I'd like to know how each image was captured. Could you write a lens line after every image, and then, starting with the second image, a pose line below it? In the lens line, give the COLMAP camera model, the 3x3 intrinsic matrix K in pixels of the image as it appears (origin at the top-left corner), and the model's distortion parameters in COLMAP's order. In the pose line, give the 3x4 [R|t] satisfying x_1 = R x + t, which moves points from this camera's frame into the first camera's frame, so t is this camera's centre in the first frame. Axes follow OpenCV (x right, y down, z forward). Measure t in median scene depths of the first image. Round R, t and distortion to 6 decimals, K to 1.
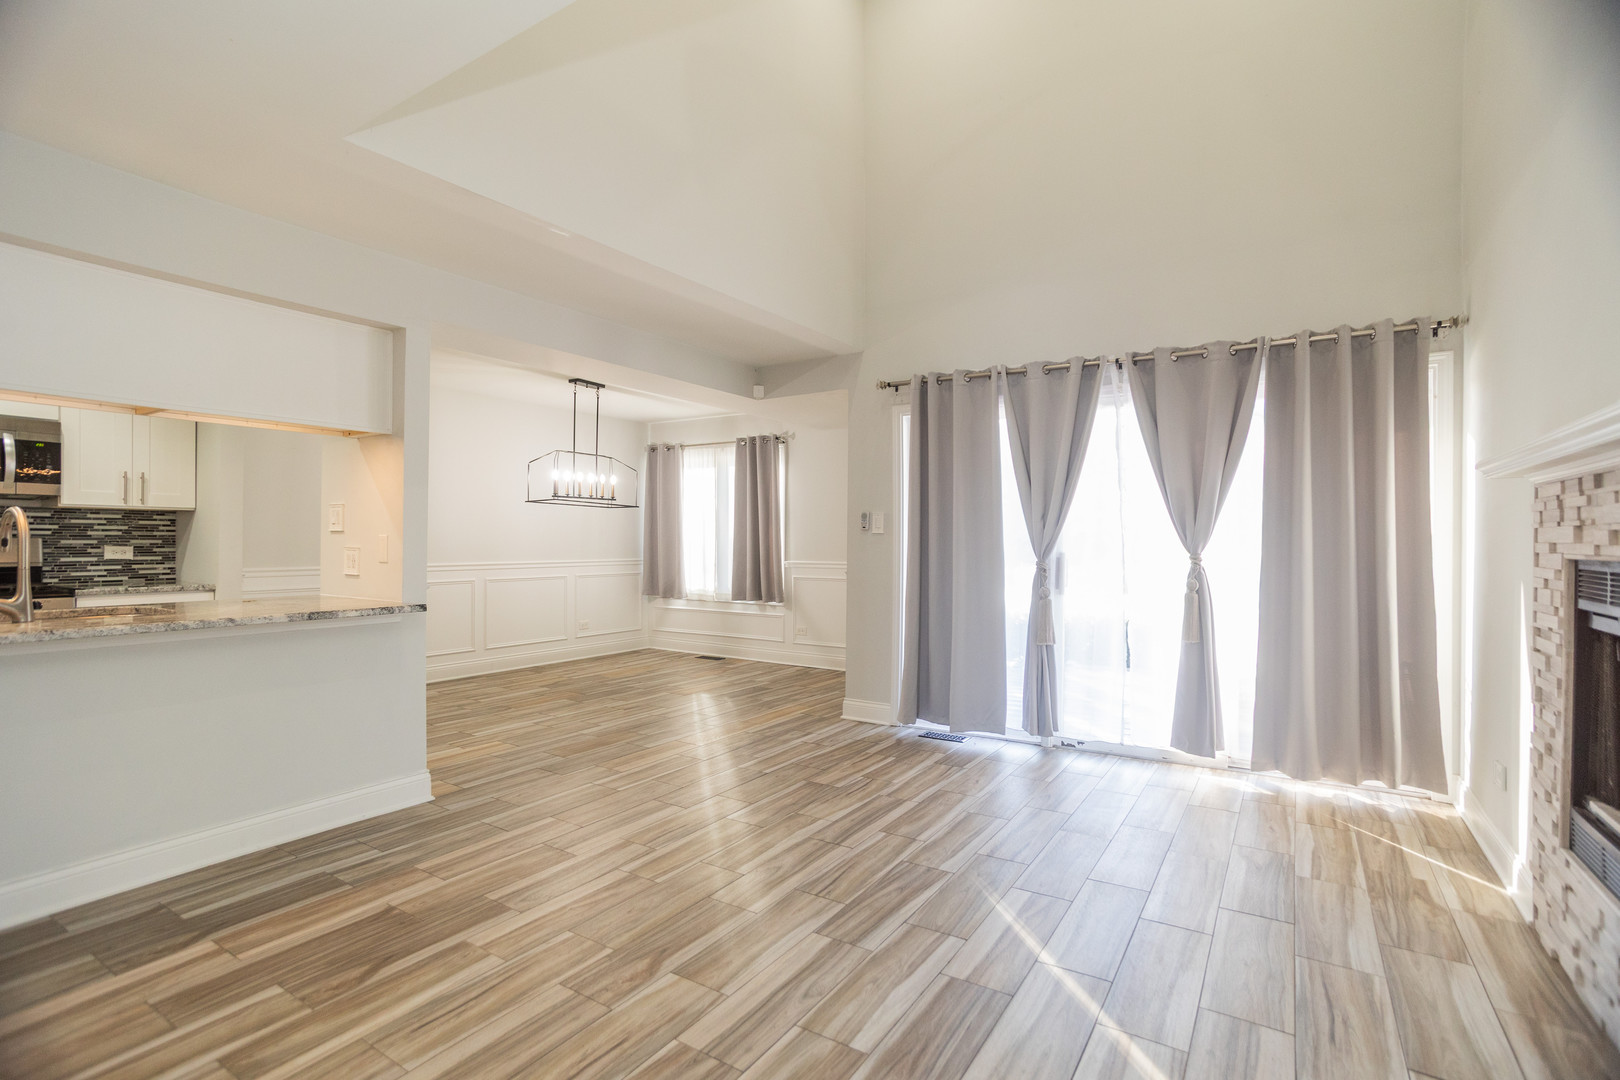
lens RADIAL K [[775.6, 0, 804.3], [0, 775.6, 544.1], [0, 0, 1]] dist [-0.073469, 0.046071]
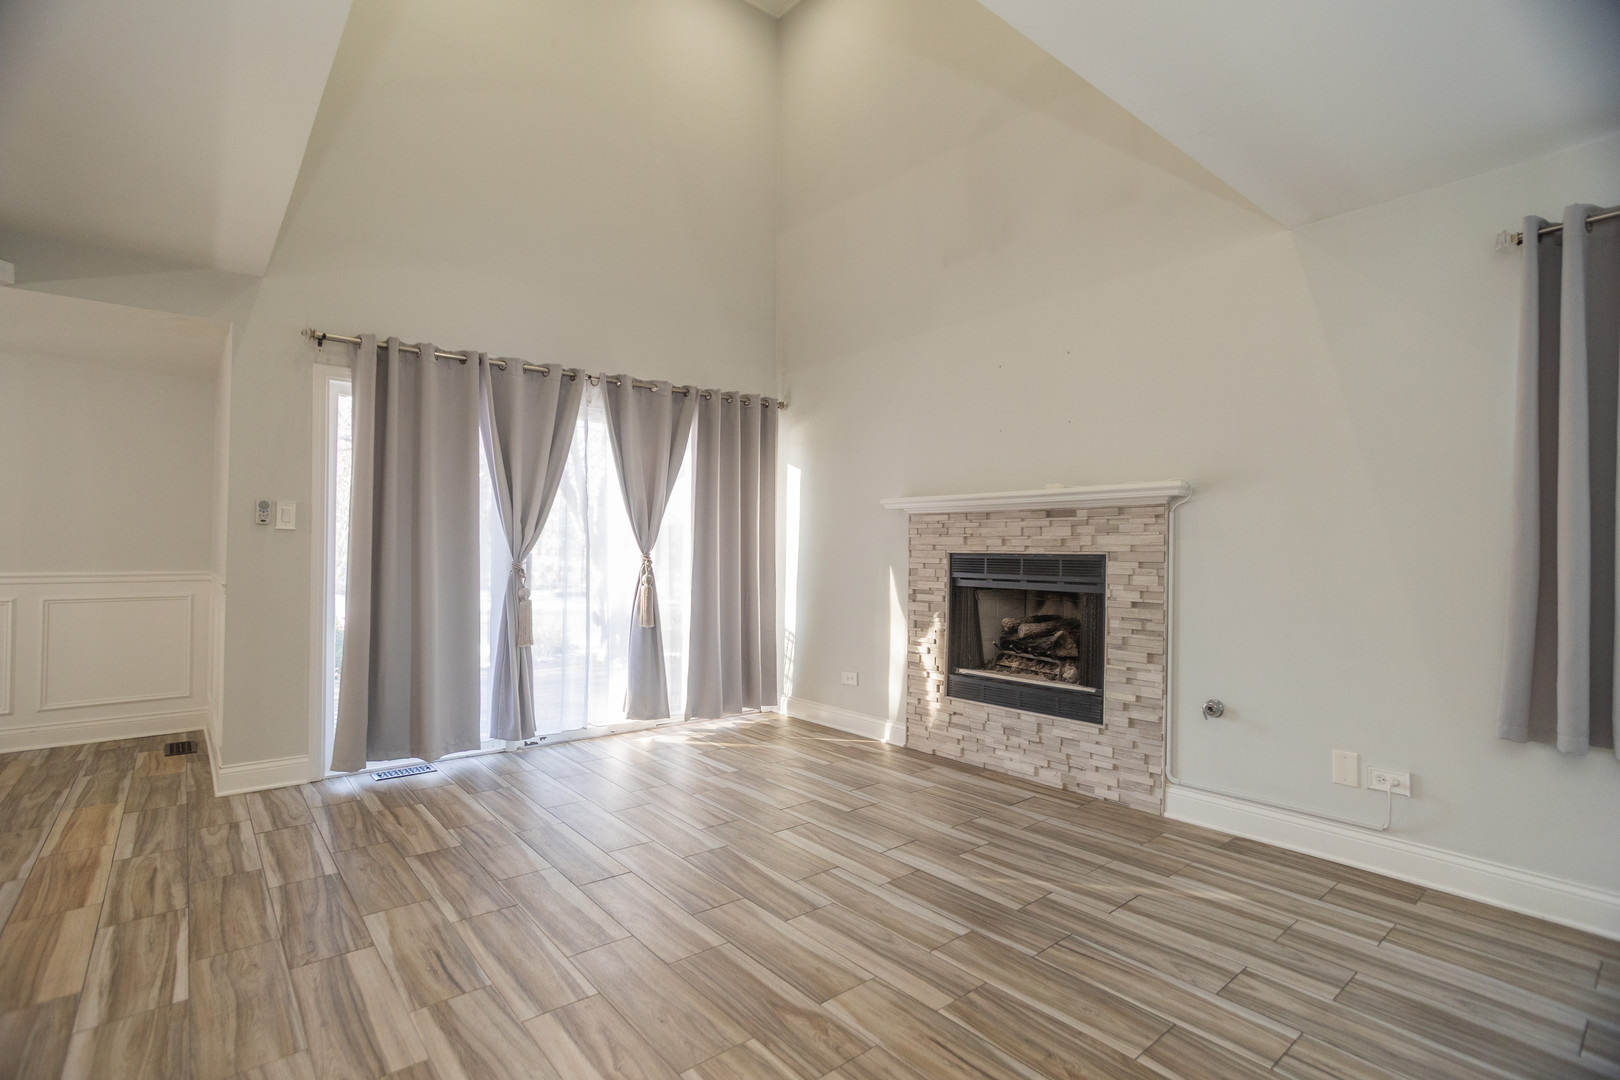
lens RADIAL K [[775.6, 0, 804.3], [0, 775.6, 544.1], [0, 0, 1]] dist [-0.073469, 0.046071]
pose [[0.306438, 0.003971, 0.951882, -0.569413], [-0.000415, 0.999992, -0.004038, 0.003758], [-0.951891, 0.000842, 0.306437, 0.392799]]
